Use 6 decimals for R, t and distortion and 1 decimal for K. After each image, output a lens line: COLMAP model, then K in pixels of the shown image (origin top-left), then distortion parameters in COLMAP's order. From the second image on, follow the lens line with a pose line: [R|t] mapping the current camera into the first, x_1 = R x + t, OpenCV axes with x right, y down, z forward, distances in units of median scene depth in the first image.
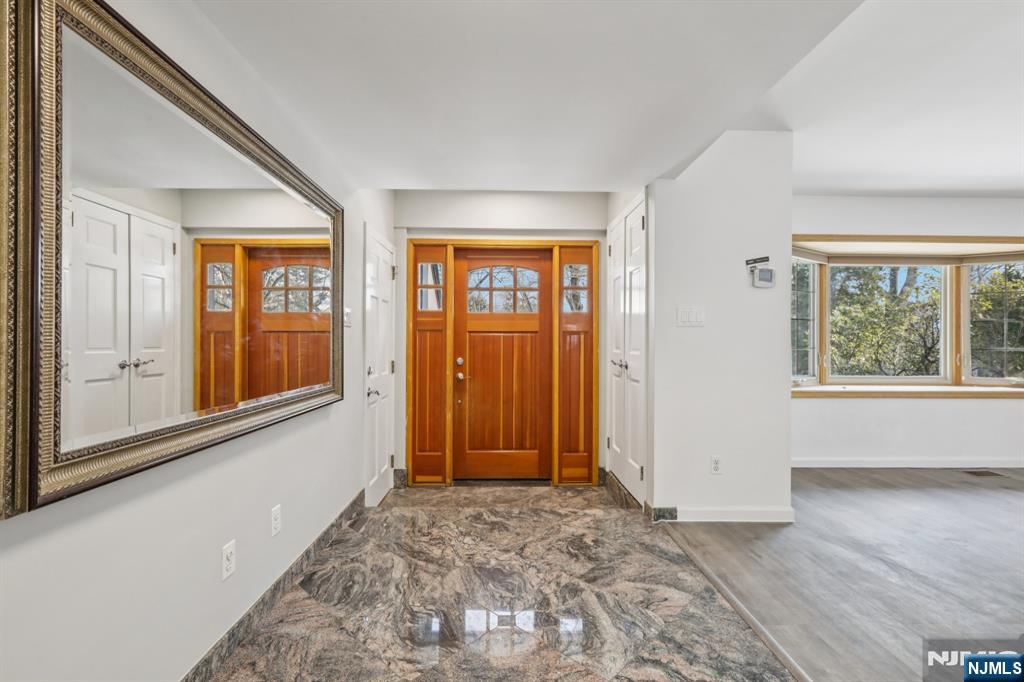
lens RADIAL K [[469.6, 0, 511.3], [0, 469.6, 341.9], [0, 0, 1]] dist [-0.003710, 0.001948]
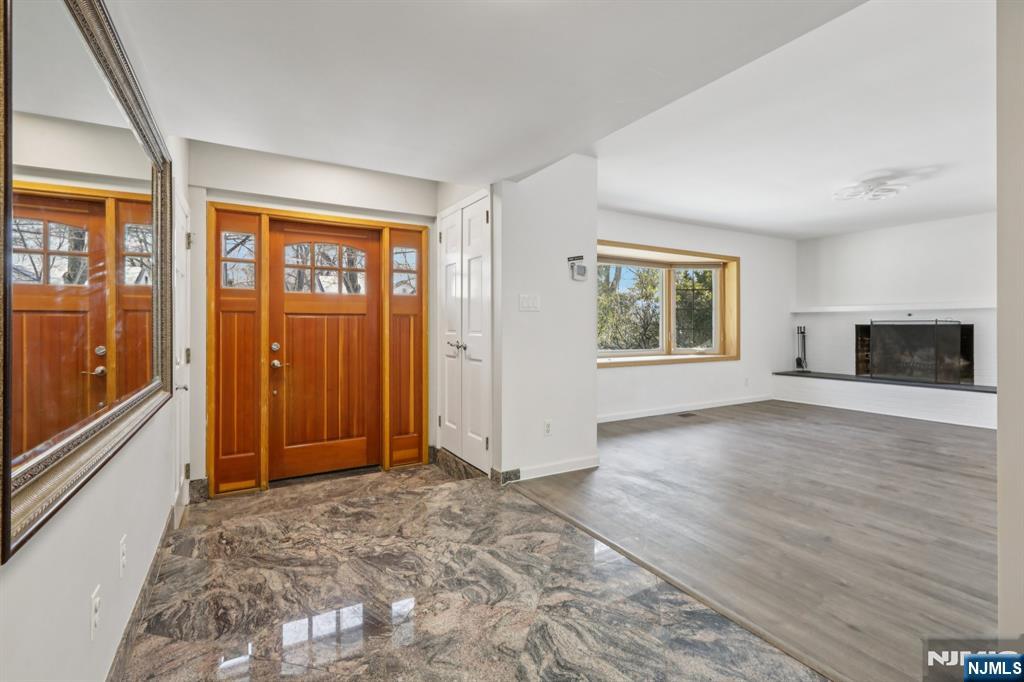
lens RADIAL K [[469.6, 0, 528.5], [0, 469.6, 325.5], [0, 0, 1]] dist [-0.003710, 0.001948]
pose [[0.864791, -0.003489, 0.502119, -0.189433], [0.002810, 0.999994, 0.002110, 0.000221], [-0.502124, -0.000414, 0.864796, -0.004806]]
